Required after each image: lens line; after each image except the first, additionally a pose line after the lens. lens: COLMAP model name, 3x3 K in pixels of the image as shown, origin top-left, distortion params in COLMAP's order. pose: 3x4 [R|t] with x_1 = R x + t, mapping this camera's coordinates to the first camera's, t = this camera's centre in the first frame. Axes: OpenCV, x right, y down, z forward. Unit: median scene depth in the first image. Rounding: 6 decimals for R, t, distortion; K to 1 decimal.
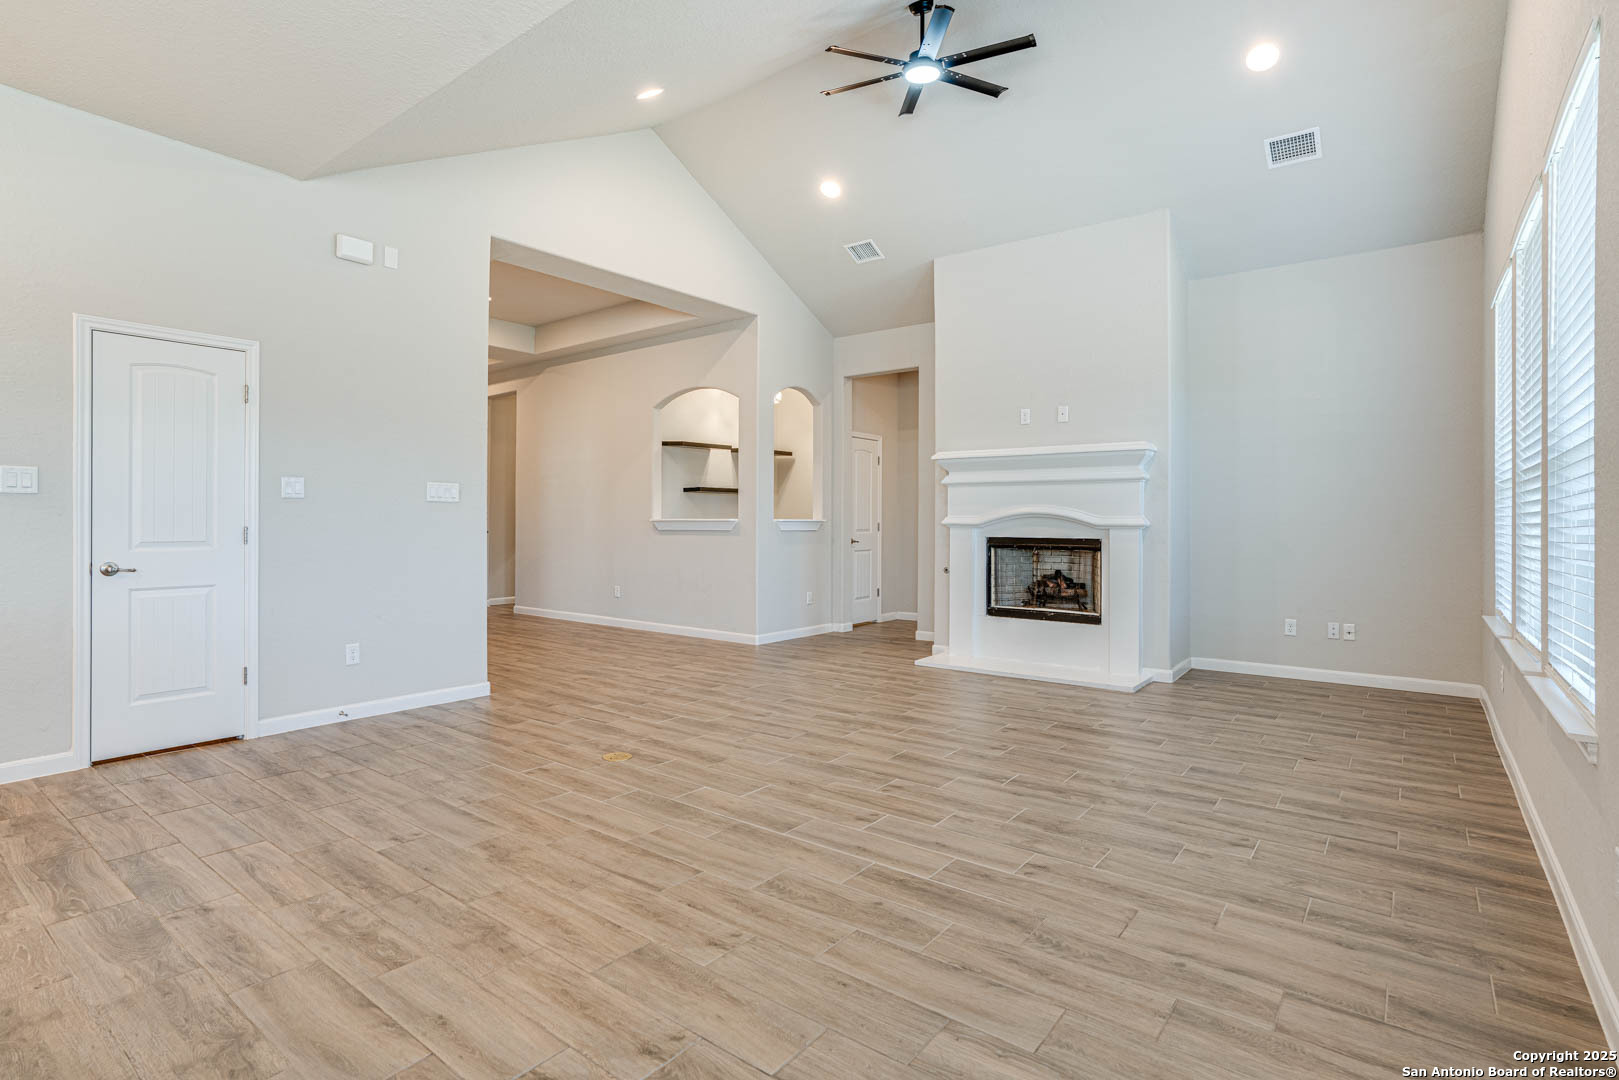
lens RADIAL K [[786.2, 0, 773.2], [0, 786.2, 515.6], [0, 0, 1]] dist [-0.030457, 0.015842]
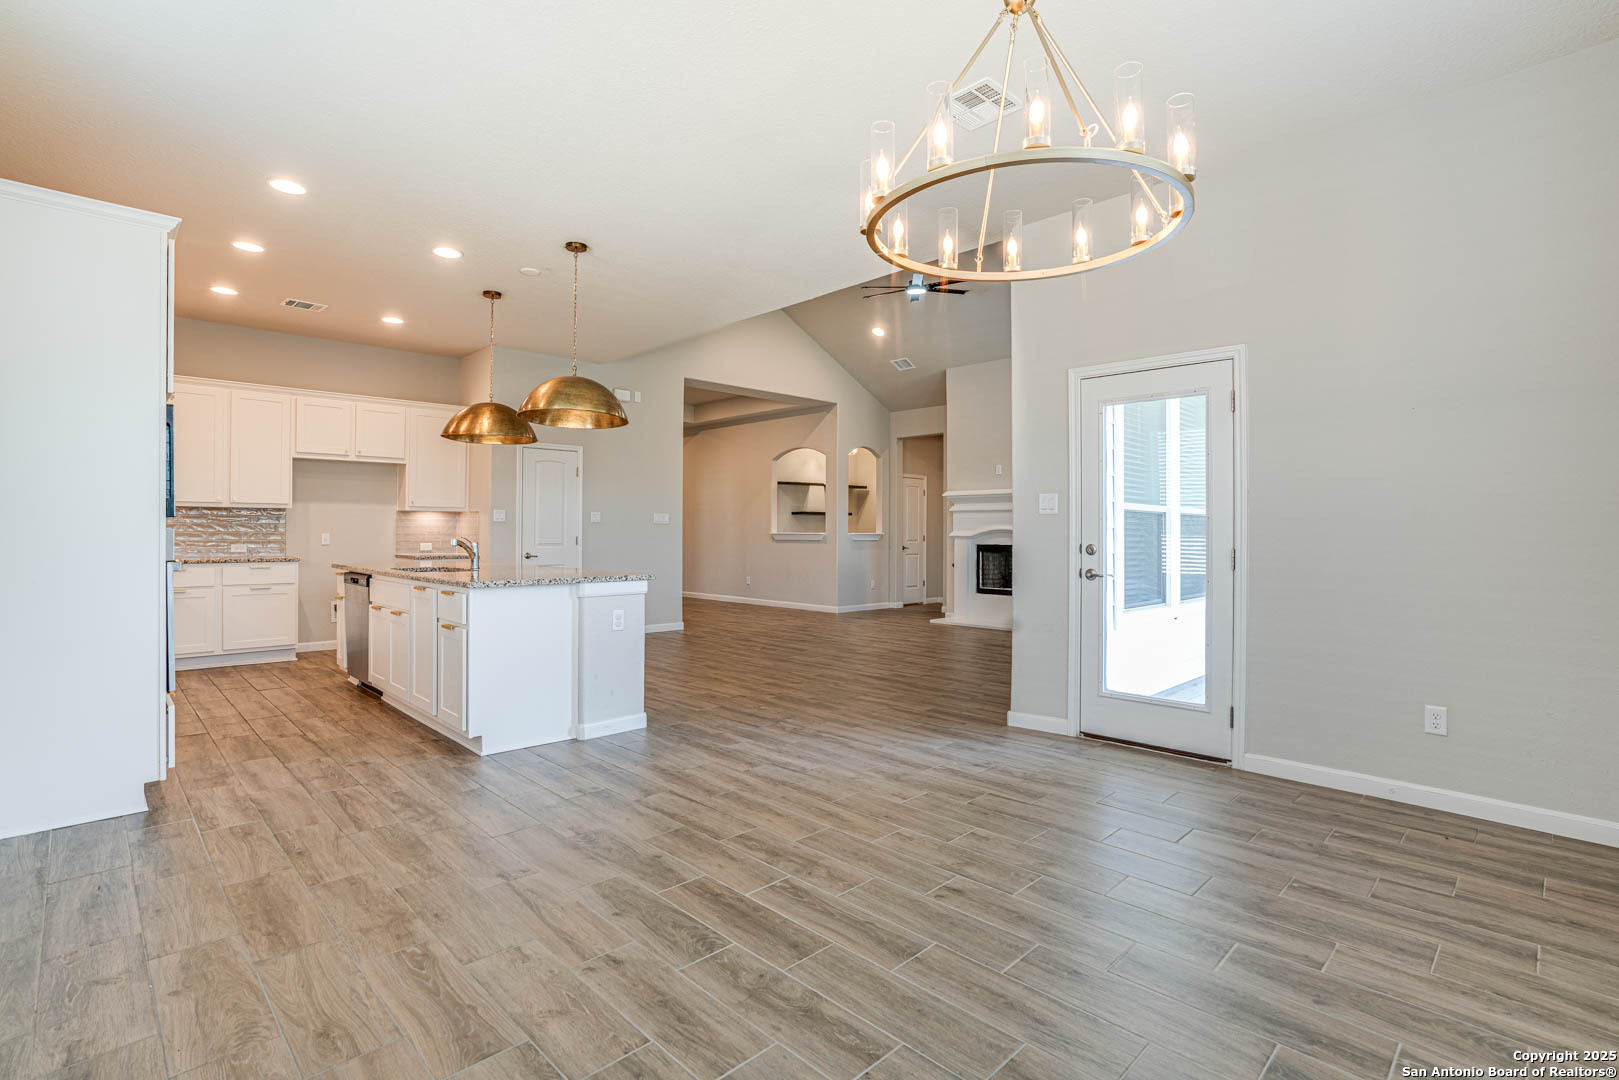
lens RADIAL K [[780.5, 0, 795.5], [0, 780.5, 510.8], [0, 0, 1]] dist [-0.038975, 0.019448]
pose [[0.993298, -0.002362, -0.115557, 0.094759], [-0.000200, 0.999755, -0.022148, -0.006333], [0.115581, 0.022023, 0.993054, -0.689020]]
